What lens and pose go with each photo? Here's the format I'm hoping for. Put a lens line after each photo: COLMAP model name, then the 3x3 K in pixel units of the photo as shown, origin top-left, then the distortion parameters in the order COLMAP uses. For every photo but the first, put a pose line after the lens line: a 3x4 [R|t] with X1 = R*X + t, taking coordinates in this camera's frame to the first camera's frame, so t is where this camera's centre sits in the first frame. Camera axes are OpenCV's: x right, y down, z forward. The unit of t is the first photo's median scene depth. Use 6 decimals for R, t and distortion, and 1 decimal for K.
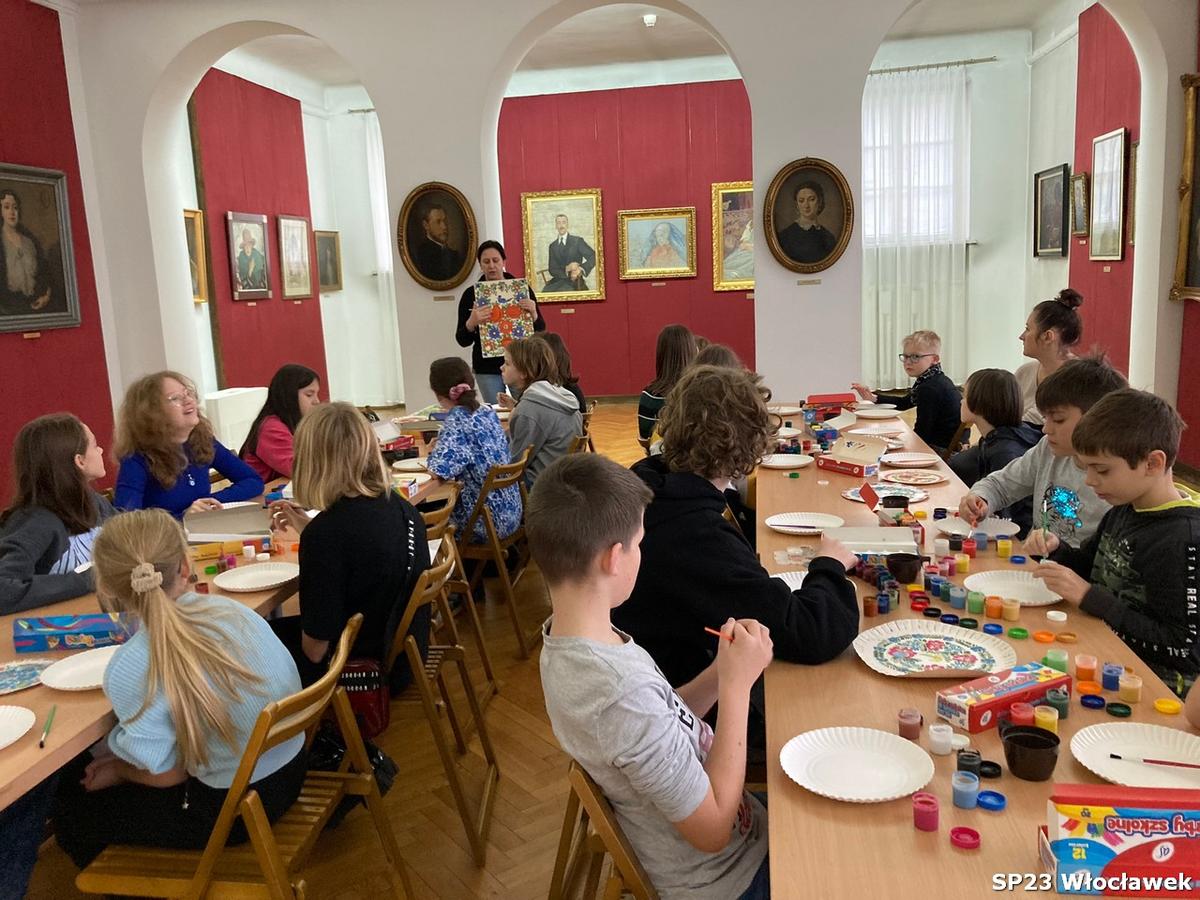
lens RADIAL K [[953.4, 0, 599.2], [0, 953.4, 445.1], [0, 0, 1]] dist [-0.011251, 0.009709]
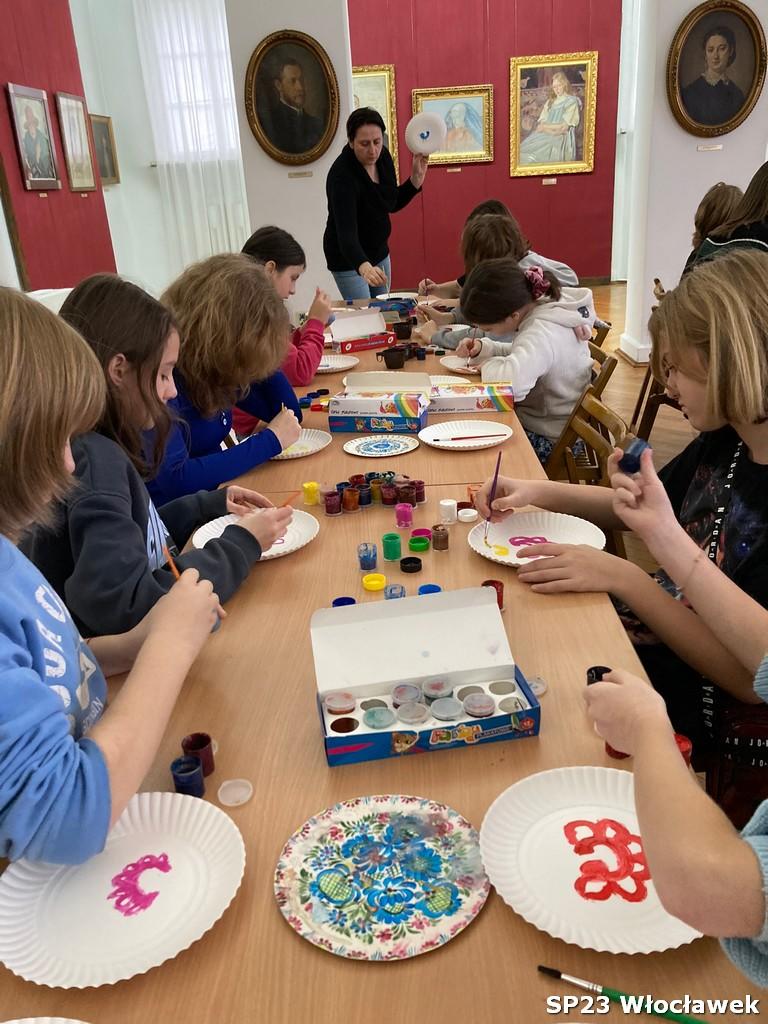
lens RADIAL K [[813.5, 0, 384.5], [0, 813.5, 512.3], [0, 0, 1]] dist [-0.011251, 0.009709]
pose [[0.991948, -0.061641, 0.110632, -0.127446], [0.037800, 0.977842, 0.205903, 0.000964], [-0.120873, -0.200063, 0.972299, 0.125853]]
